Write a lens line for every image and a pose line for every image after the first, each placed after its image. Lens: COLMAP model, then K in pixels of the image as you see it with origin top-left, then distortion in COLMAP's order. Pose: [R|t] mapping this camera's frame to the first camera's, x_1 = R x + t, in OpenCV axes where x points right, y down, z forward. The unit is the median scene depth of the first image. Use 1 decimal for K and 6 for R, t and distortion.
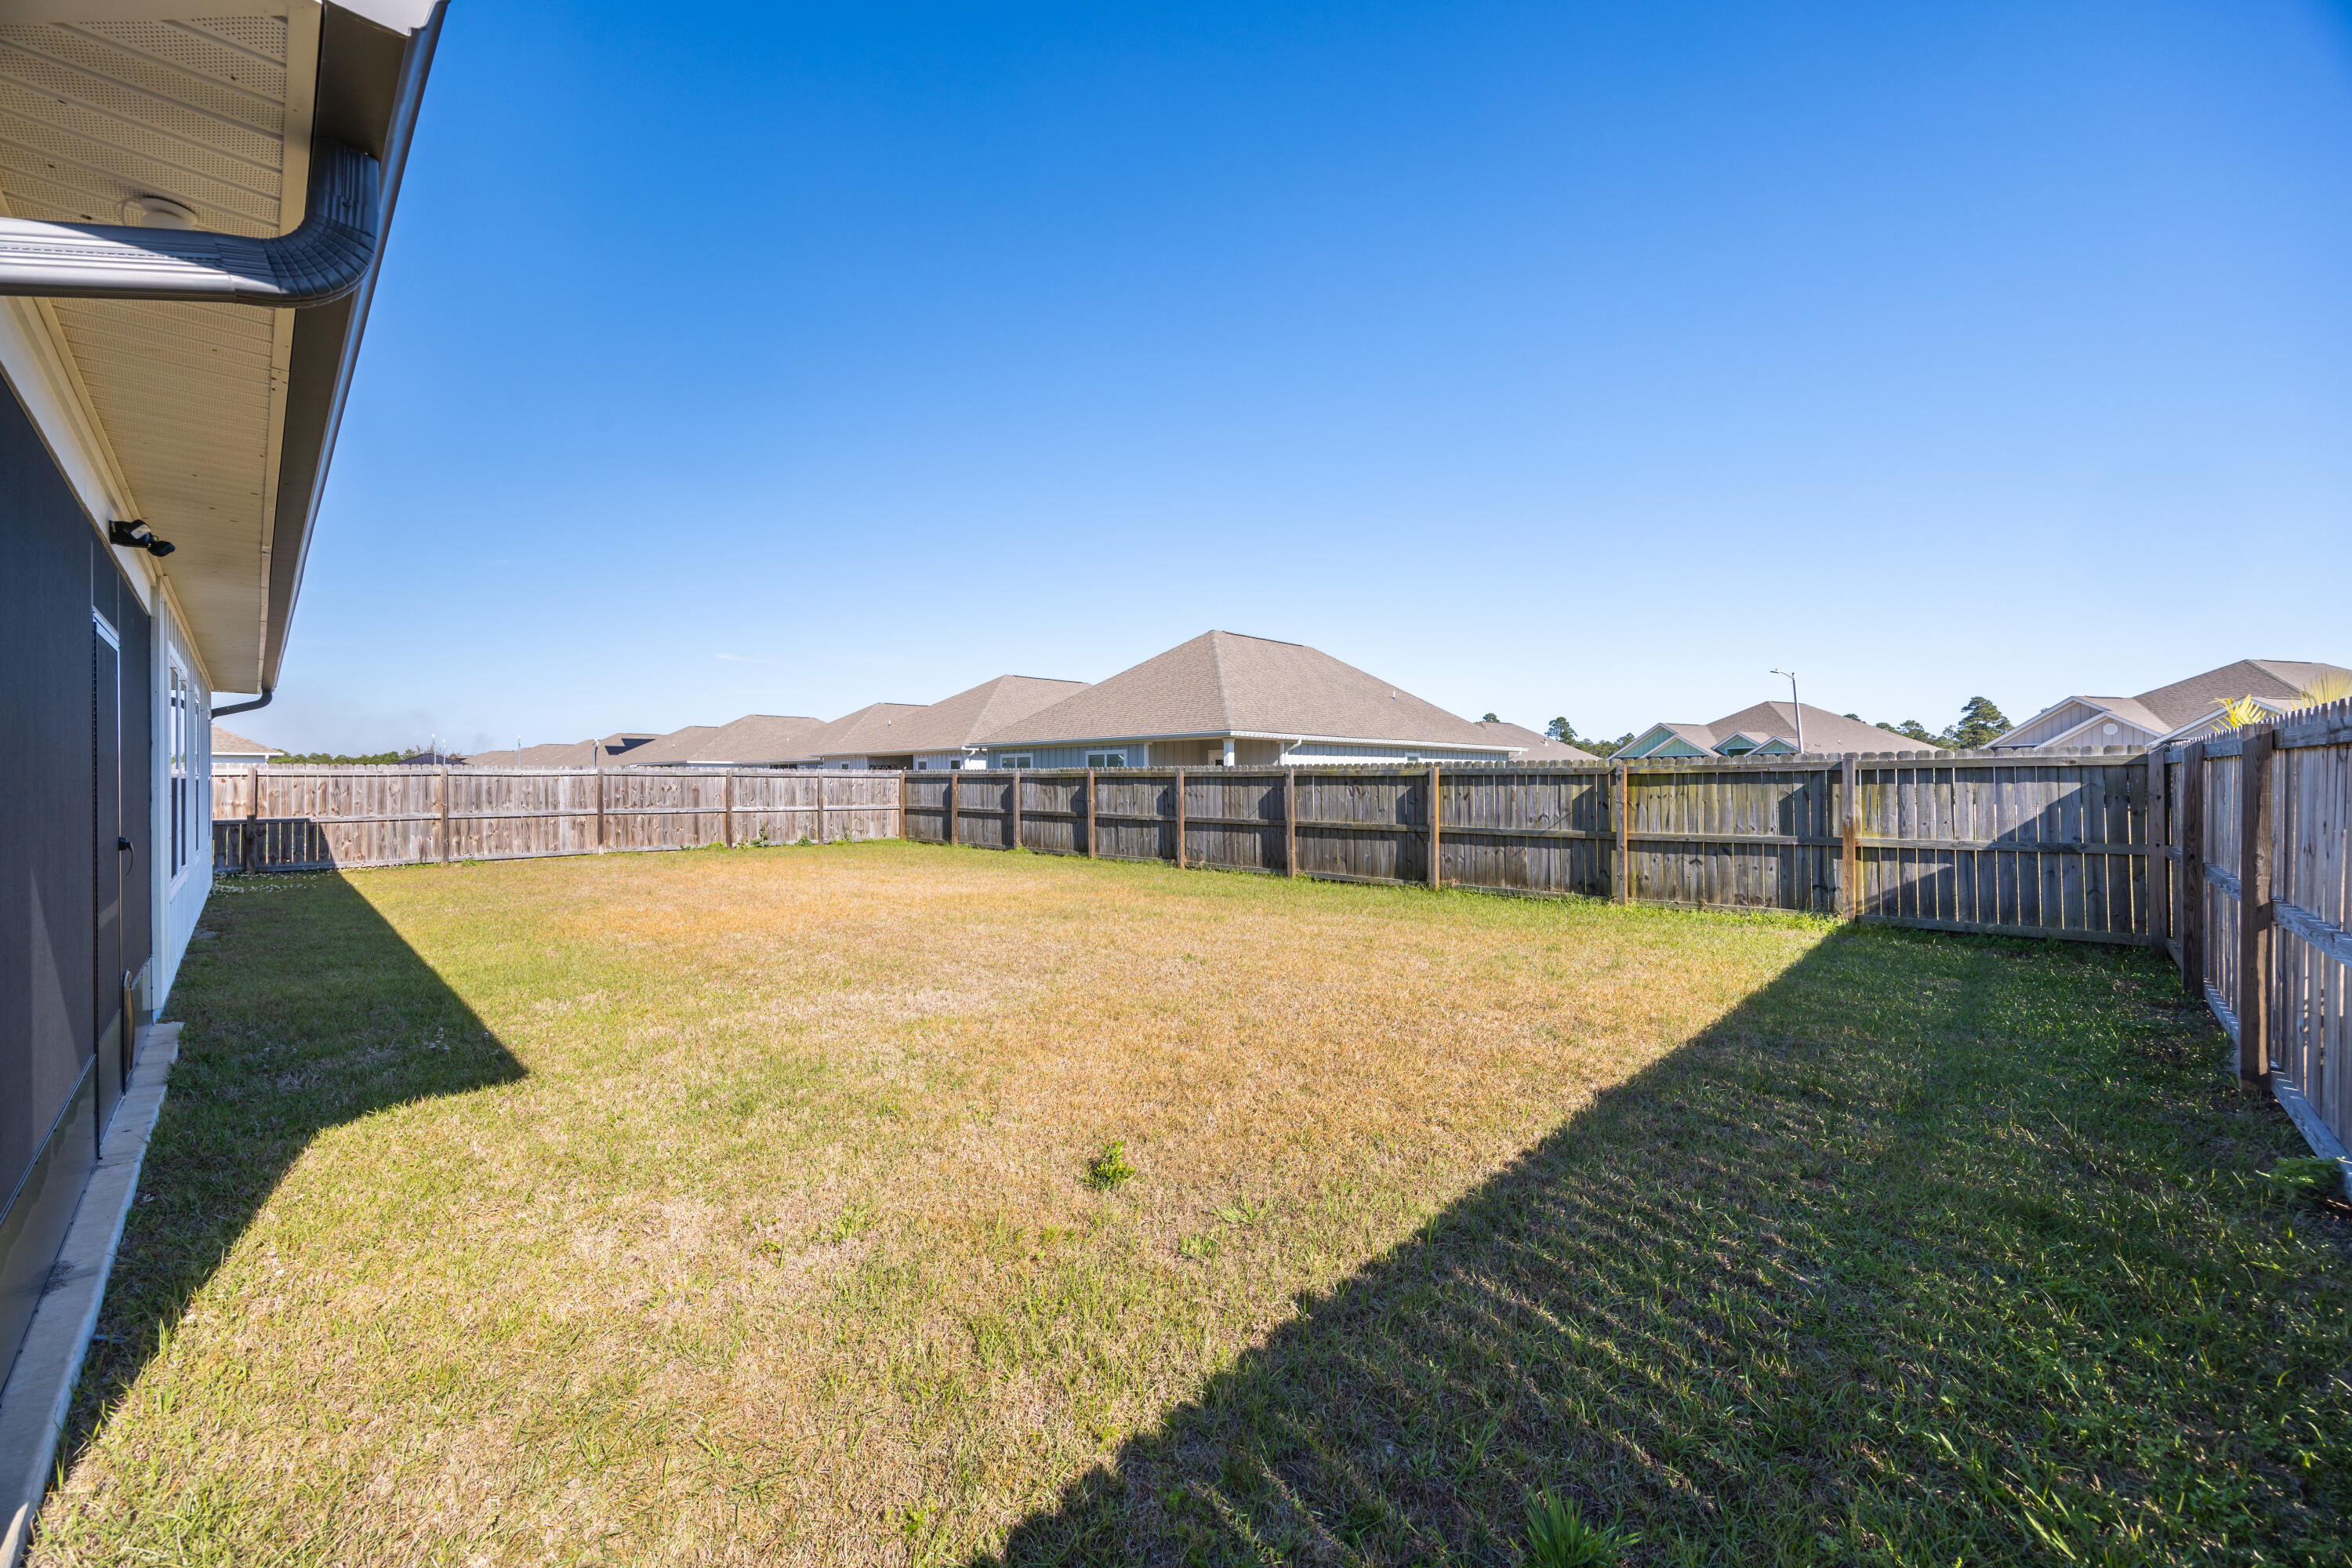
lens RADIAL K [[905.6, 0, 1185.5], [0, 905.6, 780.8], [0, 0, 1]] dist [0.001335, -0.000028]
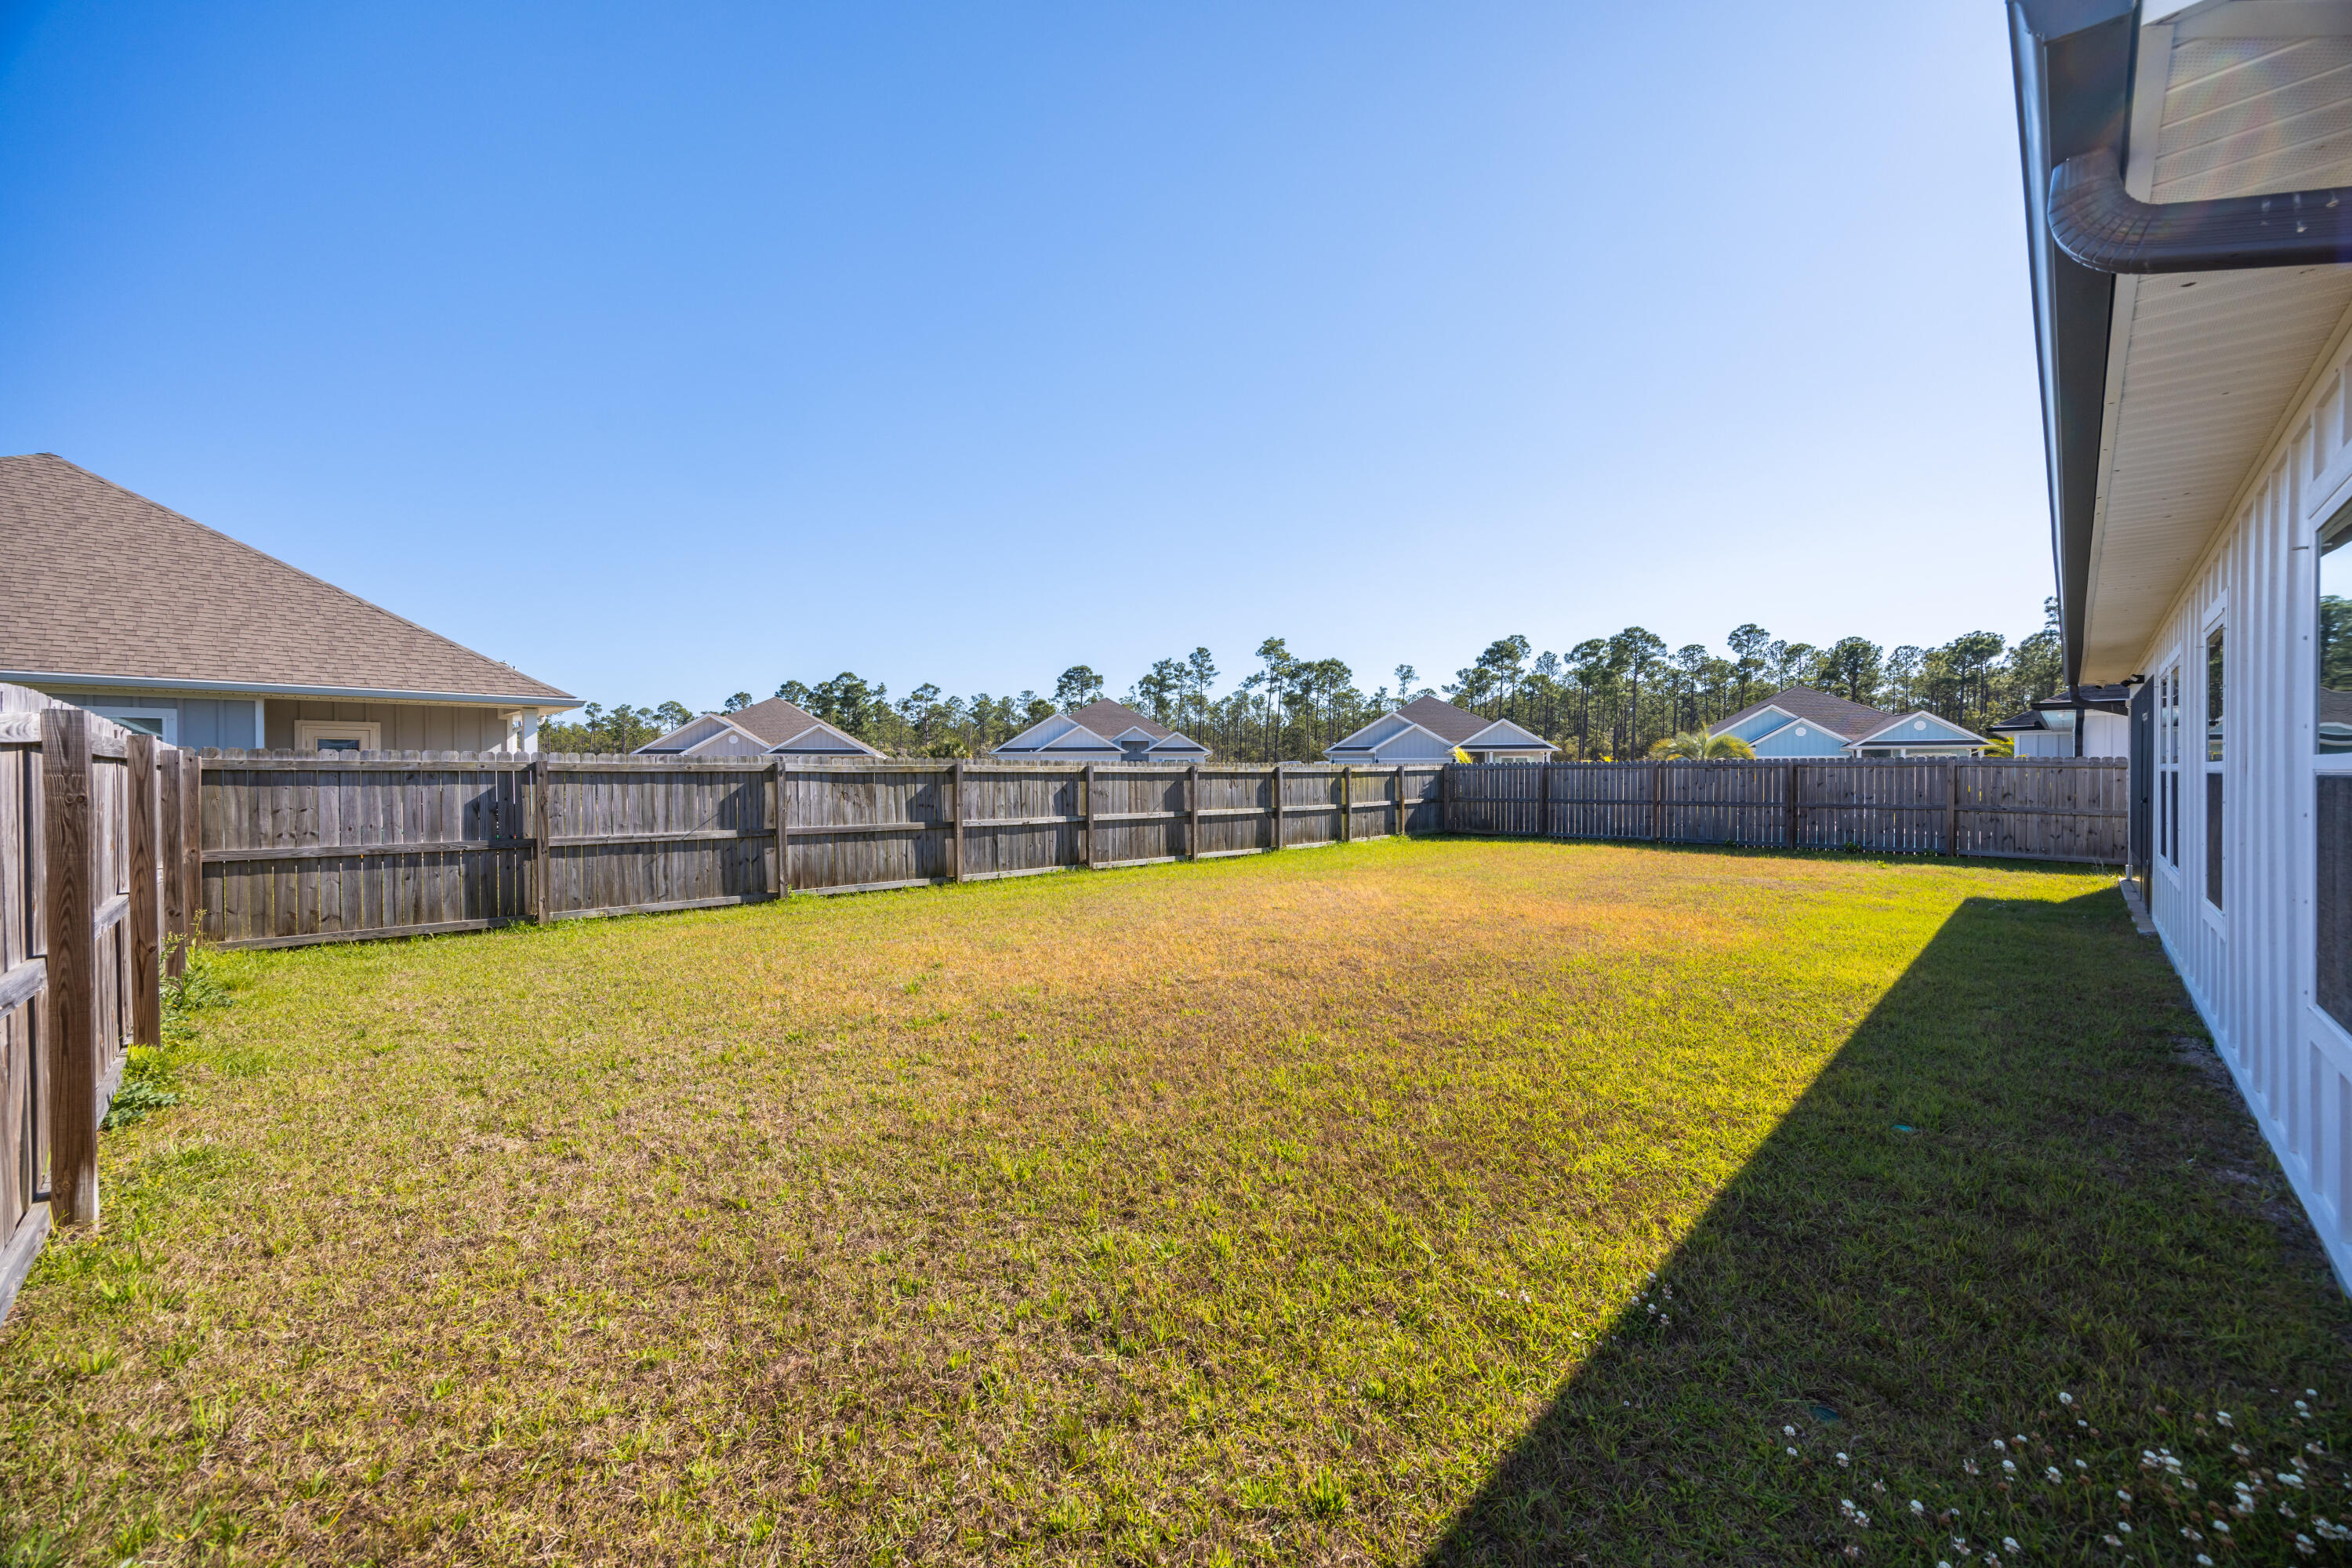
lens RADIAL K [[905.6, 0, 1182.6], [0, 905.6, 782.9], [0, 0, 1]] dist [0.001335, -0.000028]
pose [[0.006056, -0.006466, 0.999961, -0.799336], [0.004718, 0.999968, 0.006438, 0.001208], [-0.999971, 0.004679, 0.006086, 0.785789]]
